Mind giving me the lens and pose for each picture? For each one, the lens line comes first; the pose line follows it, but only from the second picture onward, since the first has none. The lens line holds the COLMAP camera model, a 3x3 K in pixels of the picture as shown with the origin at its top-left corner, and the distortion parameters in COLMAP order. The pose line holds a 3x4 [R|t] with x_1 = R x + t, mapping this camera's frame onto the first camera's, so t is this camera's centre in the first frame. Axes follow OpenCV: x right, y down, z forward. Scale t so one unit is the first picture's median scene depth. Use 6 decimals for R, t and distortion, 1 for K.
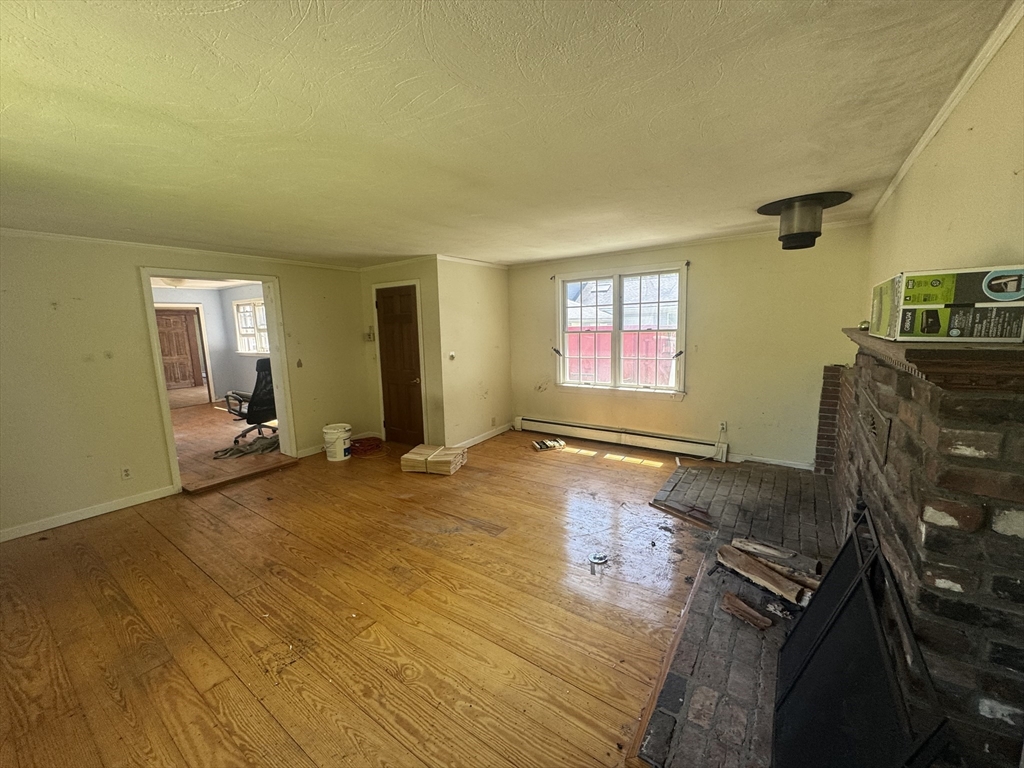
lens RADIAL K [[408.6, 0, 509.9], [0, 408.6, 383.4], [0, 0, 1]] dist [-0.002075, 0.000181]
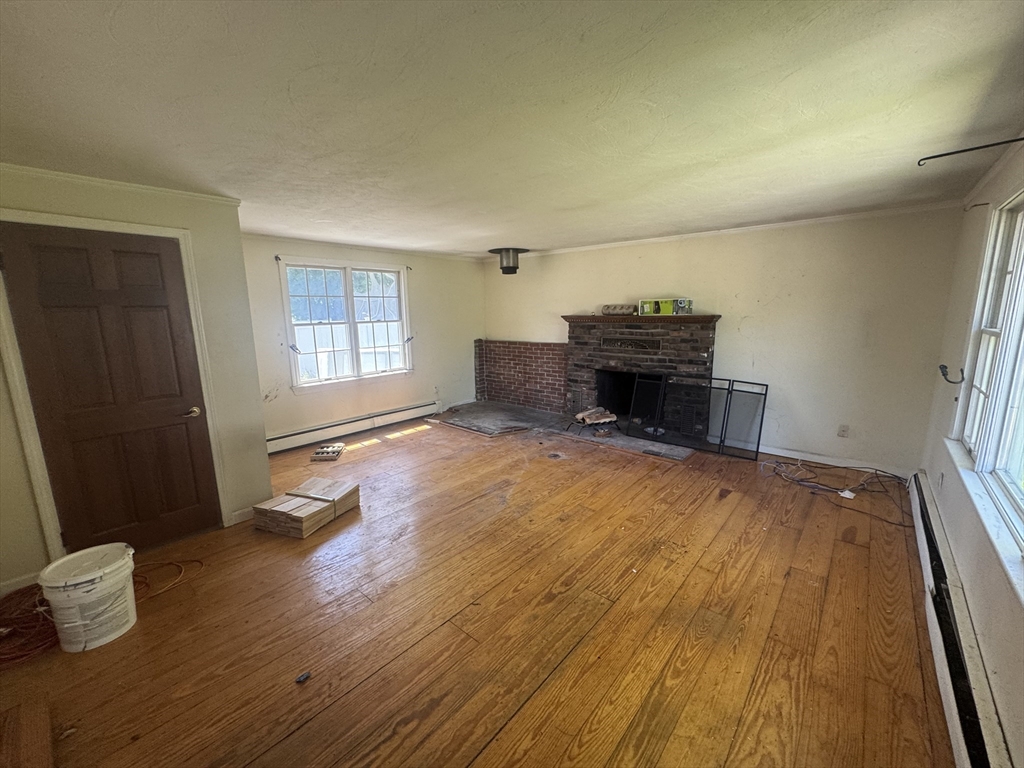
lens RADIAL K [[408.6, 0, 509.9], [0, 408.6, 383.4], [0, 0, 1]] dist [-0.002075, 0.000181]
pose [[0.102768, -0.149150, 0.983460, -0.800409], [0.152642, 0.979349, 0.132576, -0.058511], [-0.982924, 0.136492, 0.123412, 0.550002]]
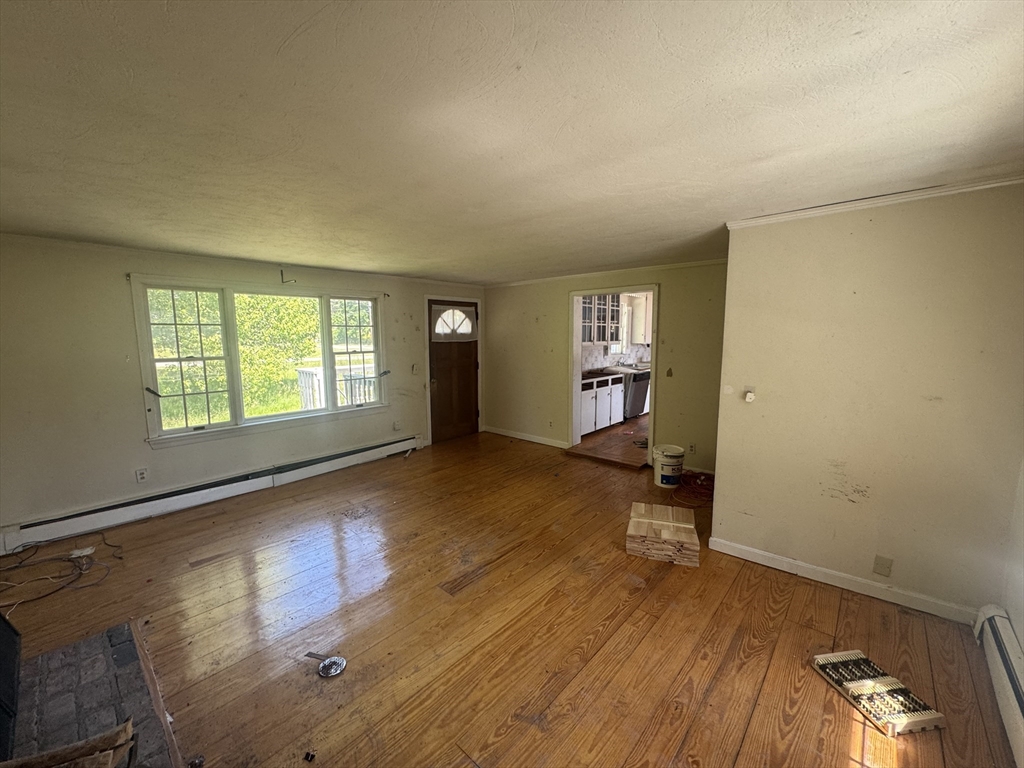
lens RADIAL K [[409.7, 0, 511.2], [0, 409.7, 384.4], [0, 0, 1]] dist [-0.003023, 0.000087]
pose [[-0.114180, 0.151604, -0.981824, 0.487221], [-0.129614, 0.977567, 0.166020, -0.139506], [0.984969, 0.146214, -0.091968, 0.772877]]
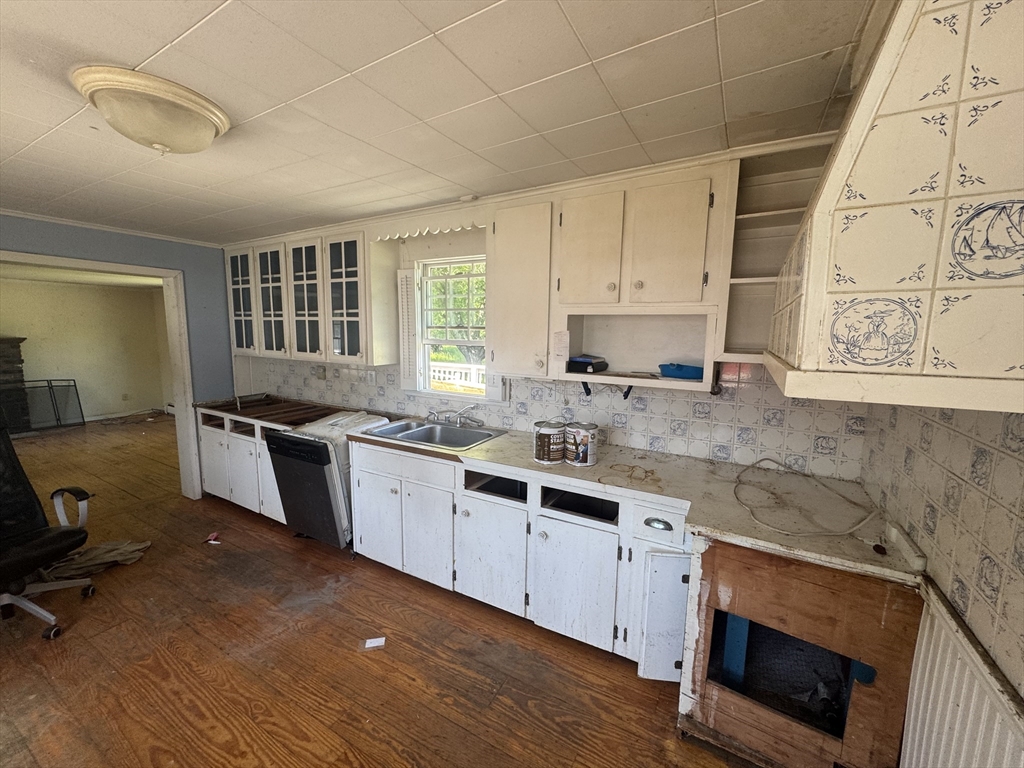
lens RADIAL K [[409.7, 0, 511.2], [0, 409.7, 384.4], [0, 0, 1]] dist [-0.003023, 0.000087]
pose [[-0.995907, 0.027188, -0.086193, -1.310959], [0.002880, 0.962744, 0.270400, -0.229894], [0.090333, 0.269045, -0.958882, 1.681327]]
